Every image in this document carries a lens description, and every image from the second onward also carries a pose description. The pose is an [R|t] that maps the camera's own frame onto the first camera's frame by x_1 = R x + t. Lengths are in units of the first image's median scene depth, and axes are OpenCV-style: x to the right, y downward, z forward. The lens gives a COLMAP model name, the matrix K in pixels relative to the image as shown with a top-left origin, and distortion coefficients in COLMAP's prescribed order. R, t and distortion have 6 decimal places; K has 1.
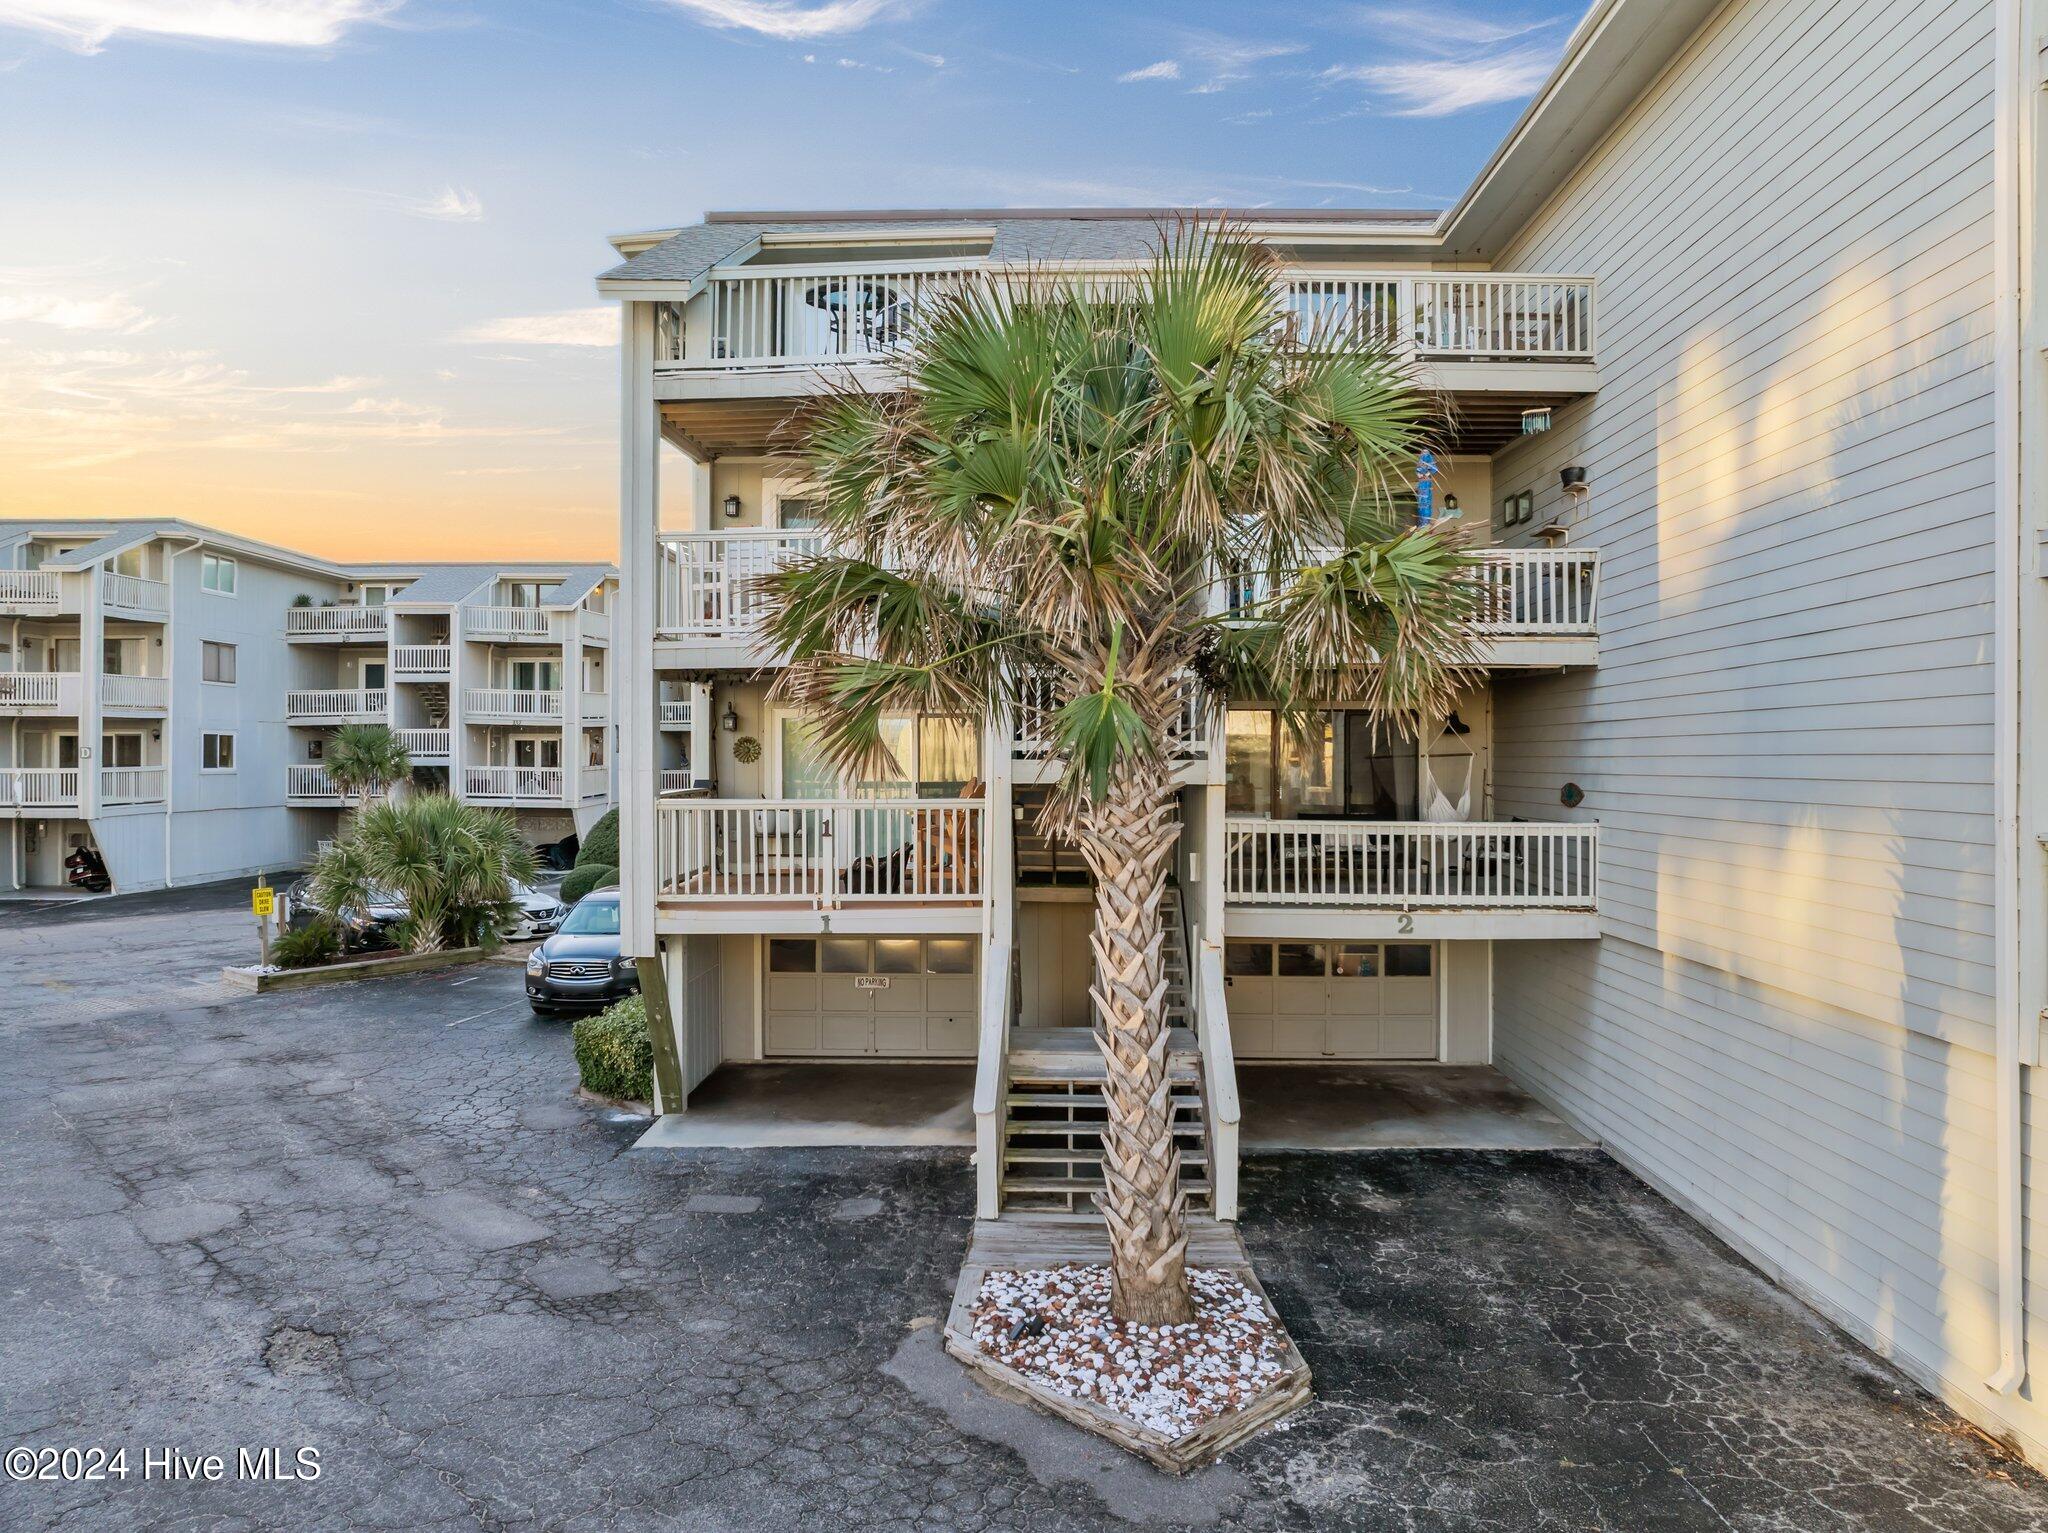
lens RADIAL K [[1437.2, 0, 1024.0], [0, 1437.2, 766.5], [0, 0, 1]] dist [-0.034376, -0.003174]
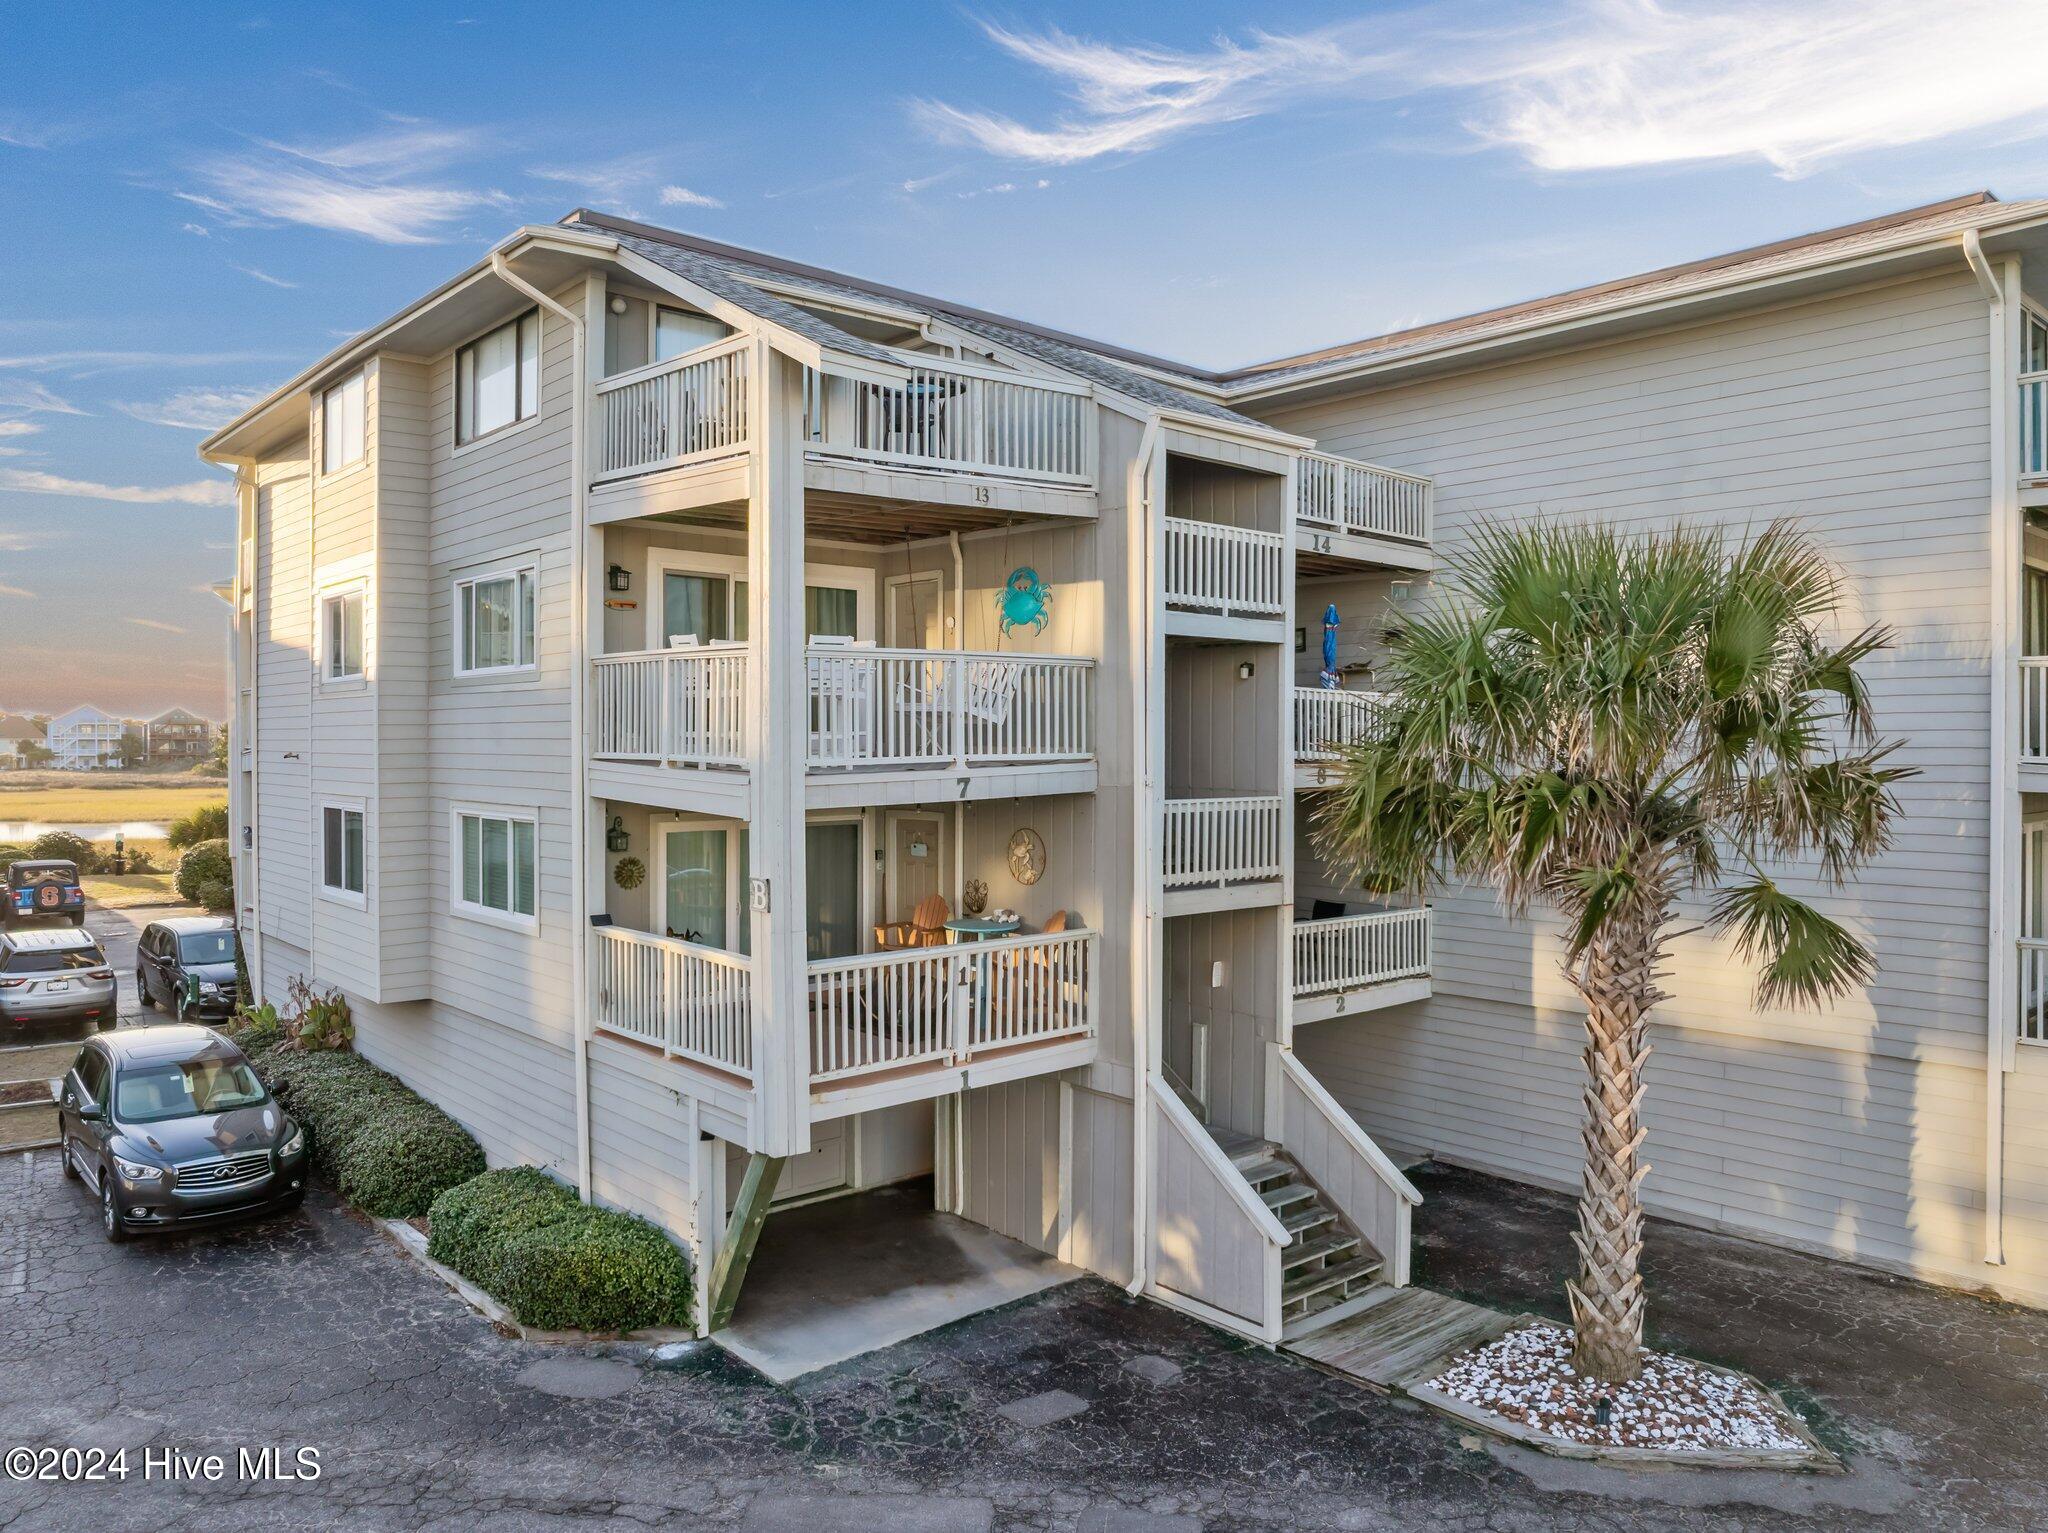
lens RADIAL K [[1444.5, 0, 1024.0], [0, 1444.5, 766.5], [0, 0, 1]] dist [-0.043546, 0.002470]
pose [[0.738962, -0.010367, 0.673667, -1.046939], [0.004514, 0.999935, 0.010436, -0.144947], [-0.673731, -0.004670, 0.738961, 0.415332]]
